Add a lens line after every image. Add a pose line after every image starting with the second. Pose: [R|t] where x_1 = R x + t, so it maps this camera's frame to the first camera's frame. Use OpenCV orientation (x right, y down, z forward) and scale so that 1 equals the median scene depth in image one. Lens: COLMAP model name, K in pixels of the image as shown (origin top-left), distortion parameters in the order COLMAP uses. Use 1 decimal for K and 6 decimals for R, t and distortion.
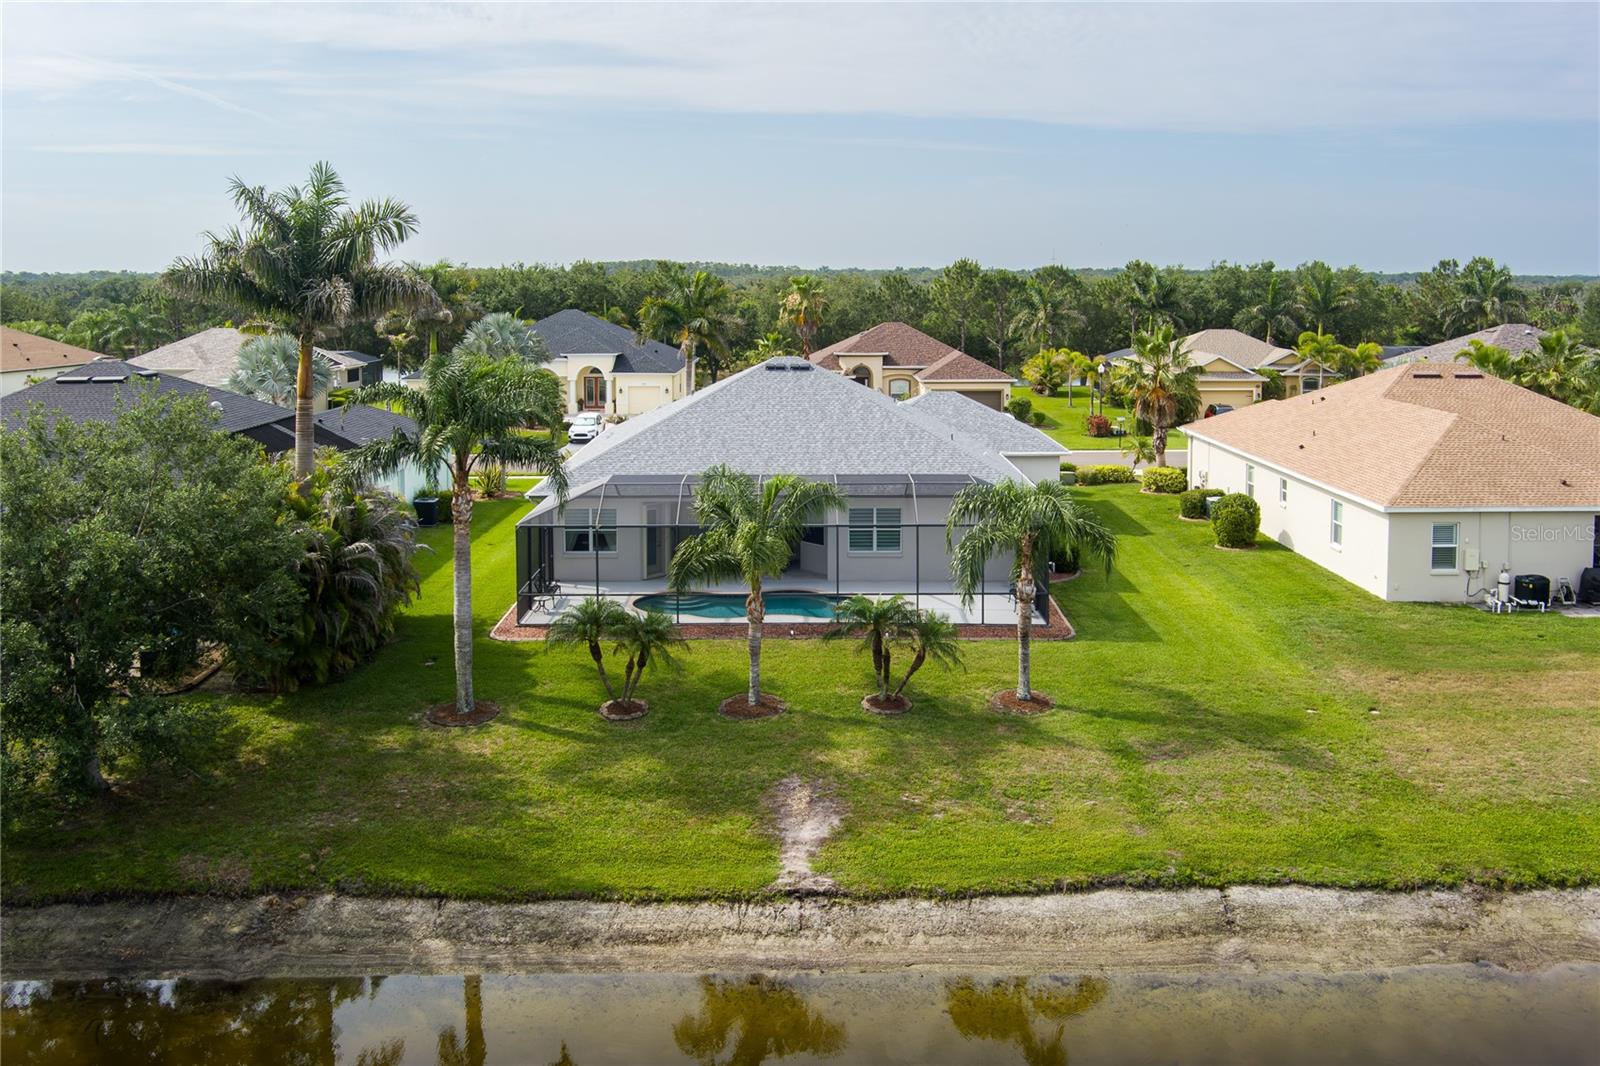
lens RADIAL K [[1347.1, 0, 798.5], [0, 1347.1, 503.2], [0, 0, 1]] dist [-0.068824, 0.016255]
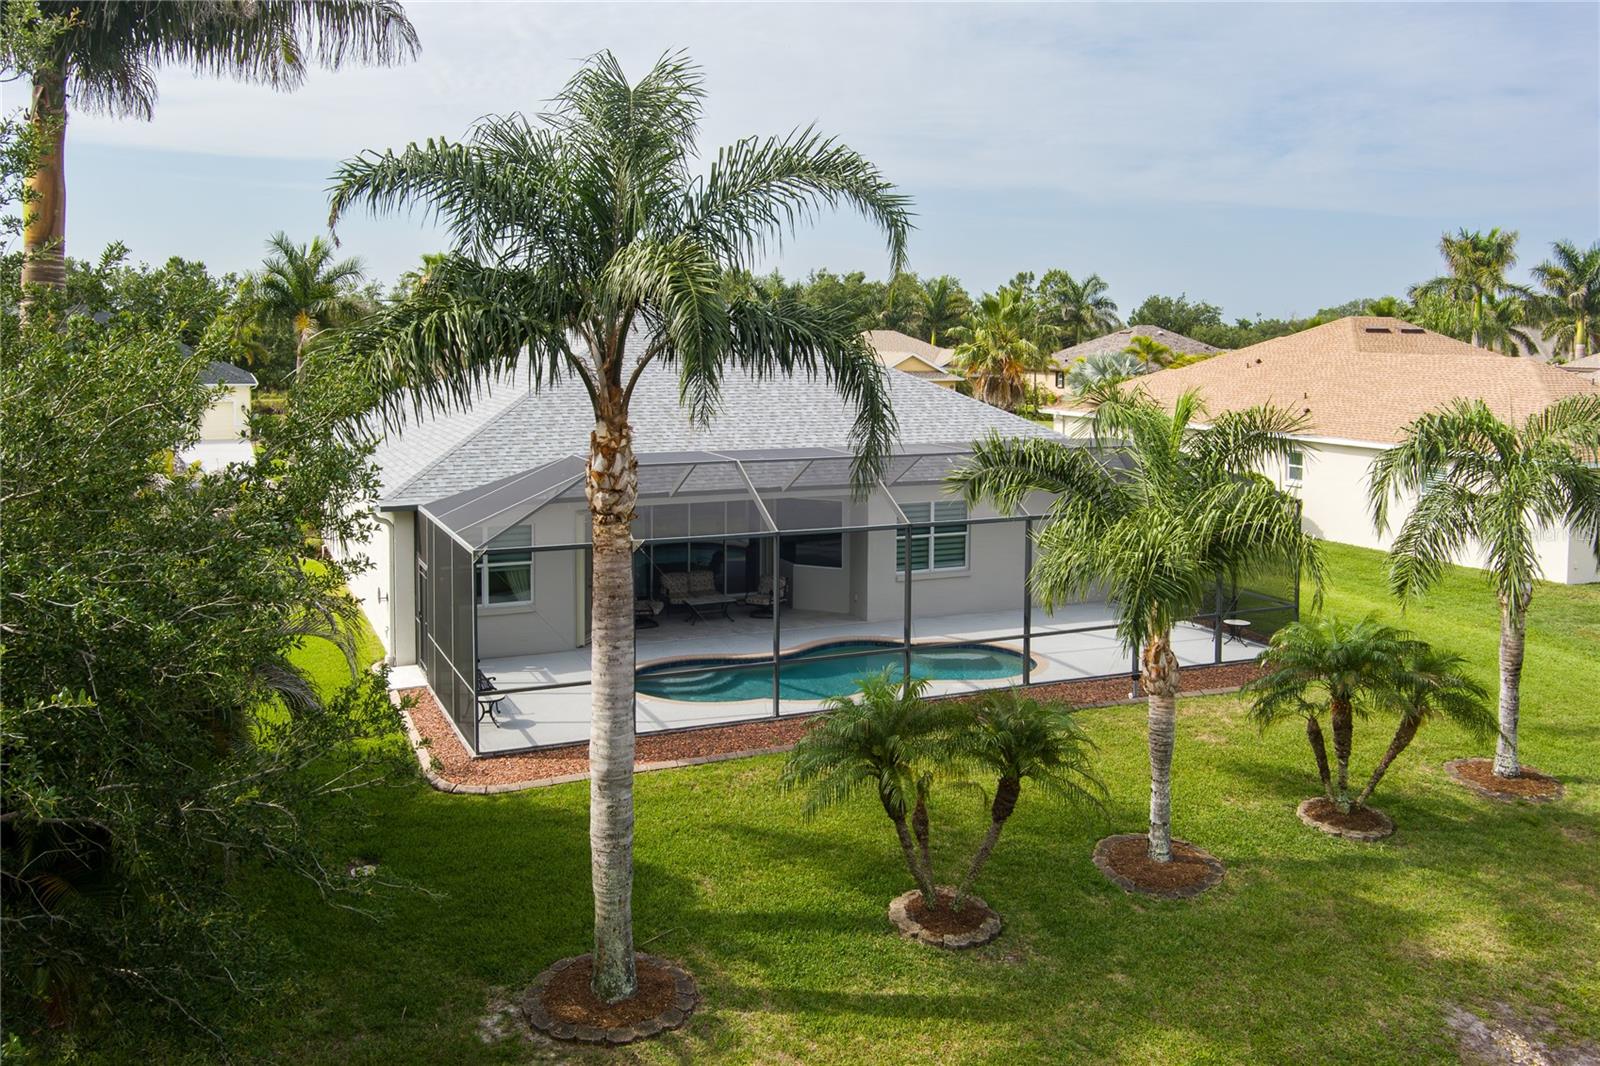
lens RADIAL K [[1347.1, 0, 798.5], [0, 1347.1, 503.2], [0, 0, 1]] dist [-0.068824, 0.016255]
pose [[0.911141, -0.045731, 0.409550, -0.299032], [0.061791, 0.997749, -0.026059, 0.019570], [-0.407436, 0.049050, 0.911915, 0.509497]]
